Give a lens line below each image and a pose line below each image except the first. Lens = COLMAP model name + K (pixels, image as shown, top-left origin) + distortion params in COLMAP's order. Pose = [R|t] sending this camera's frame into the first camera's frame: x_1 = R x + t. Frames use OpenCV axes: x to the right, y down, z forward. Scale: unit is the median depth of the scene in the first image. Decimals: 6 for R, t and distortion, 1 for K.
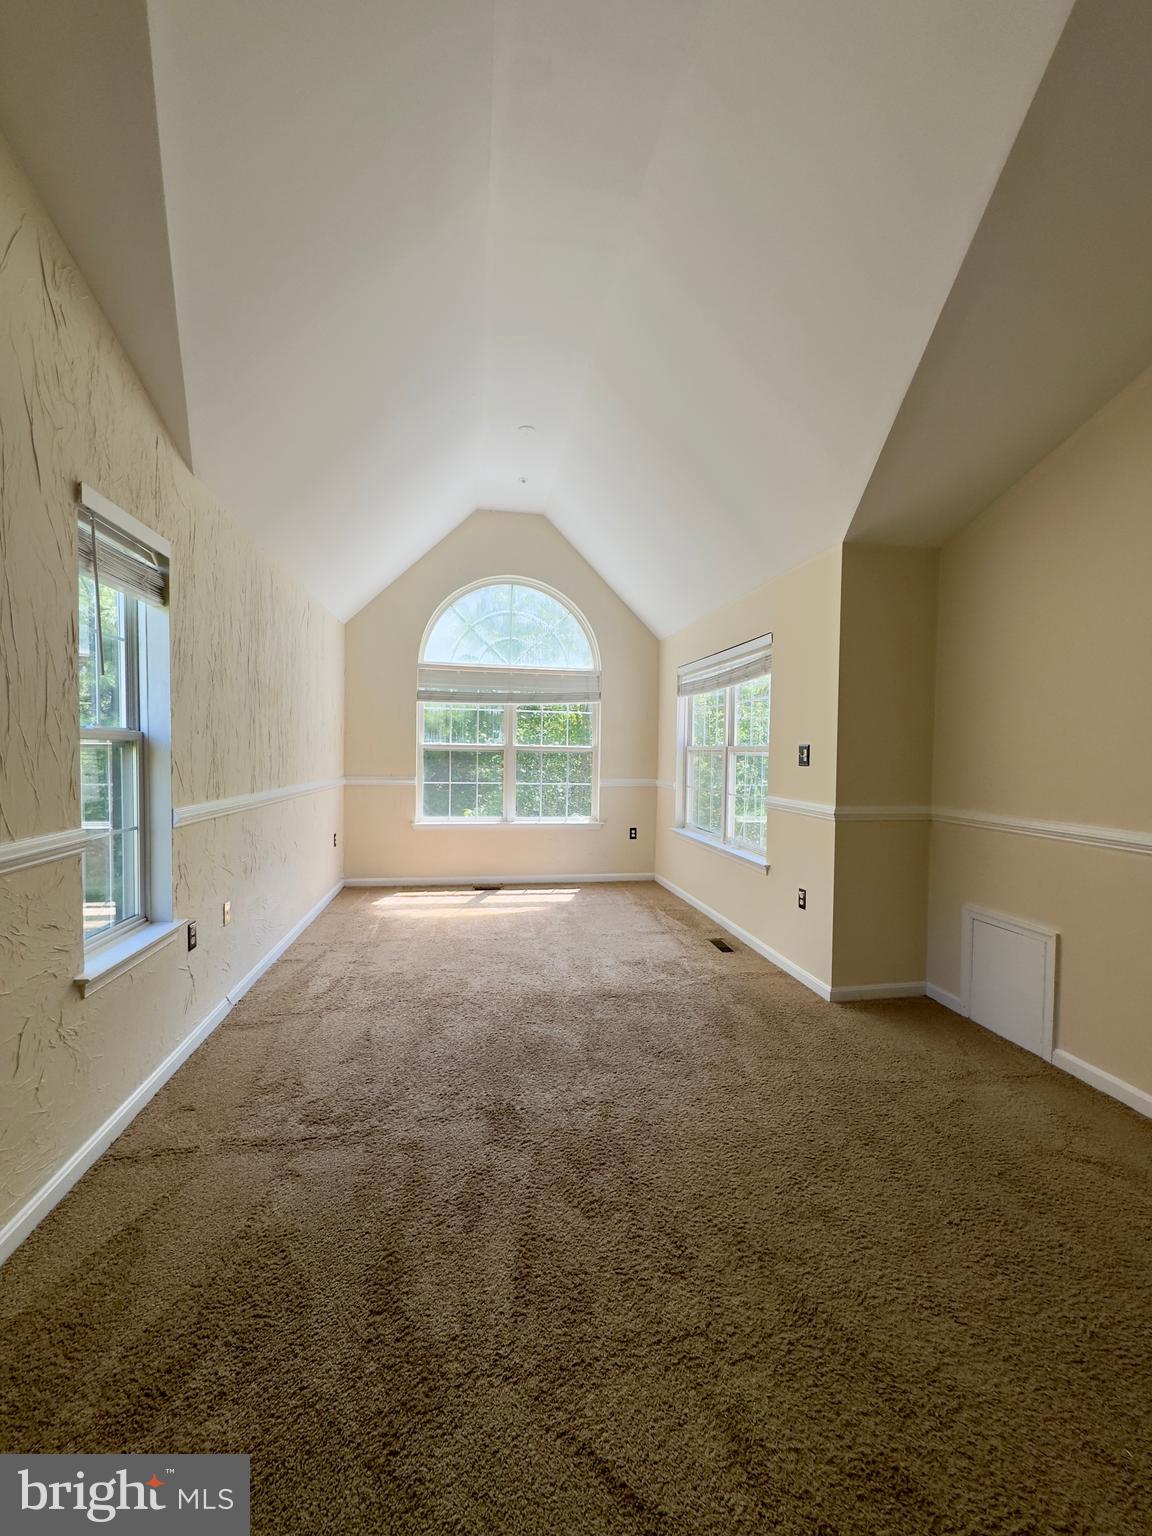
lens RADIAL K [[618.6, 0, 576.0], [0, 618.6, 768.0], [0, 0, 1]] dist [0.001184, 0.000553]
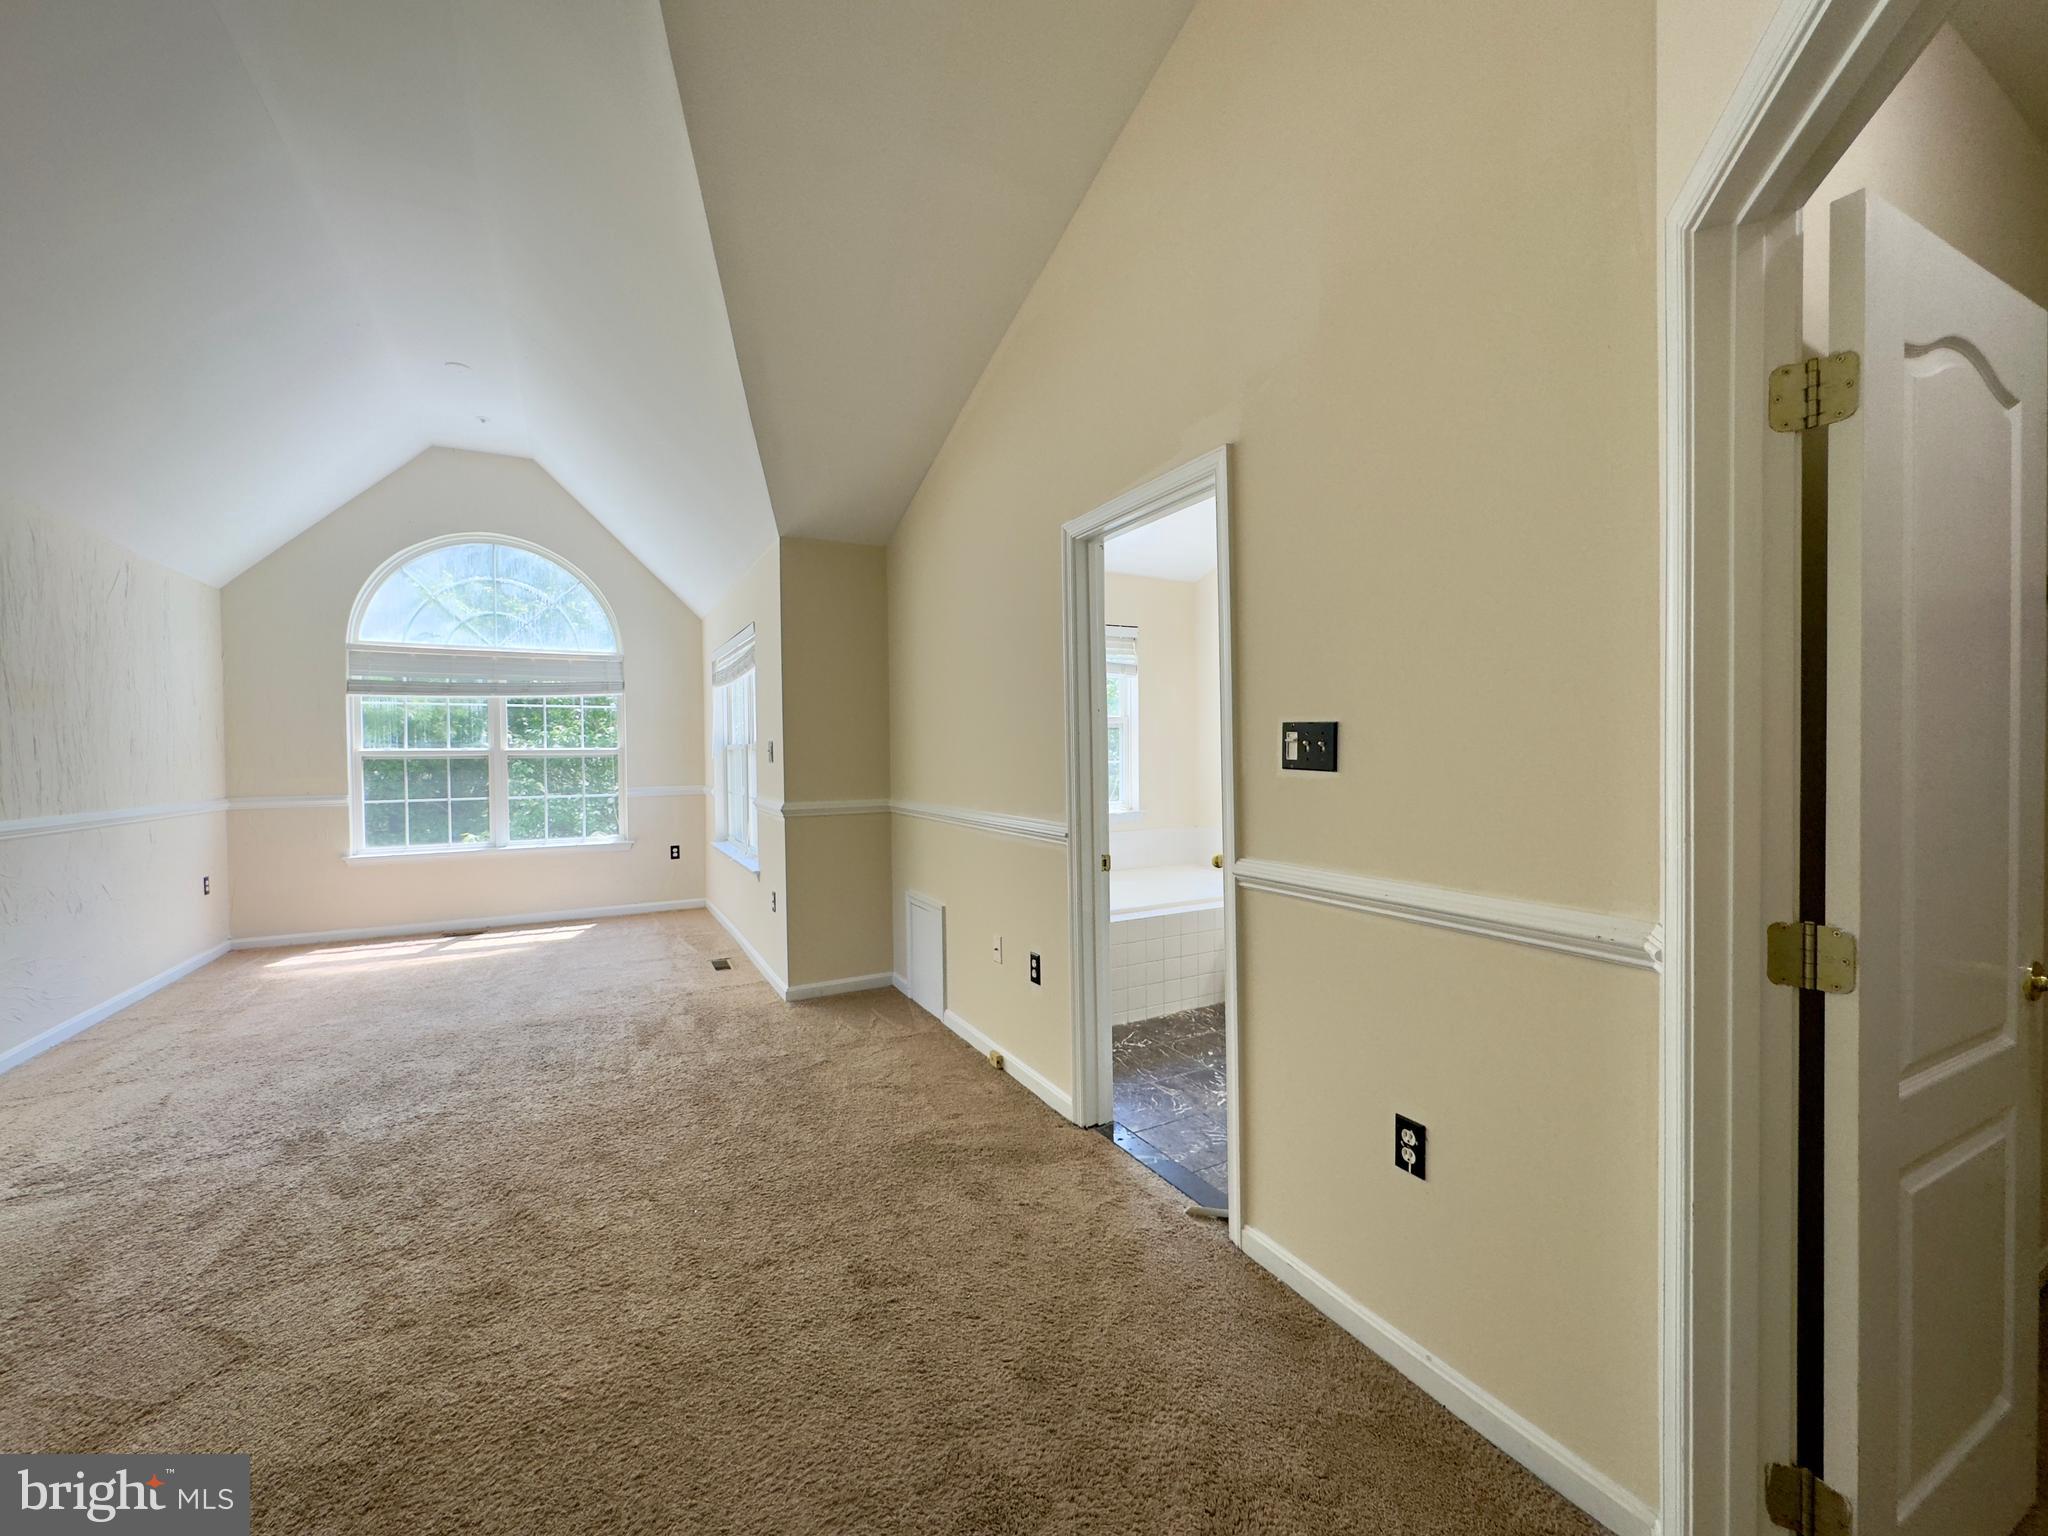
lens RADIAL K [[824.8, 0, 1019.2], [0, 824.8, 768.3], [0, 0, 1]] dist [0.001184, 0.000553]
pose [[0.950449, -0.033106, 0.309114, 0.239405], [0.035191, 0.999380, -0.001171, 0.014130], [-0.308884, 0.011991, 0.951024, -0.236922]]
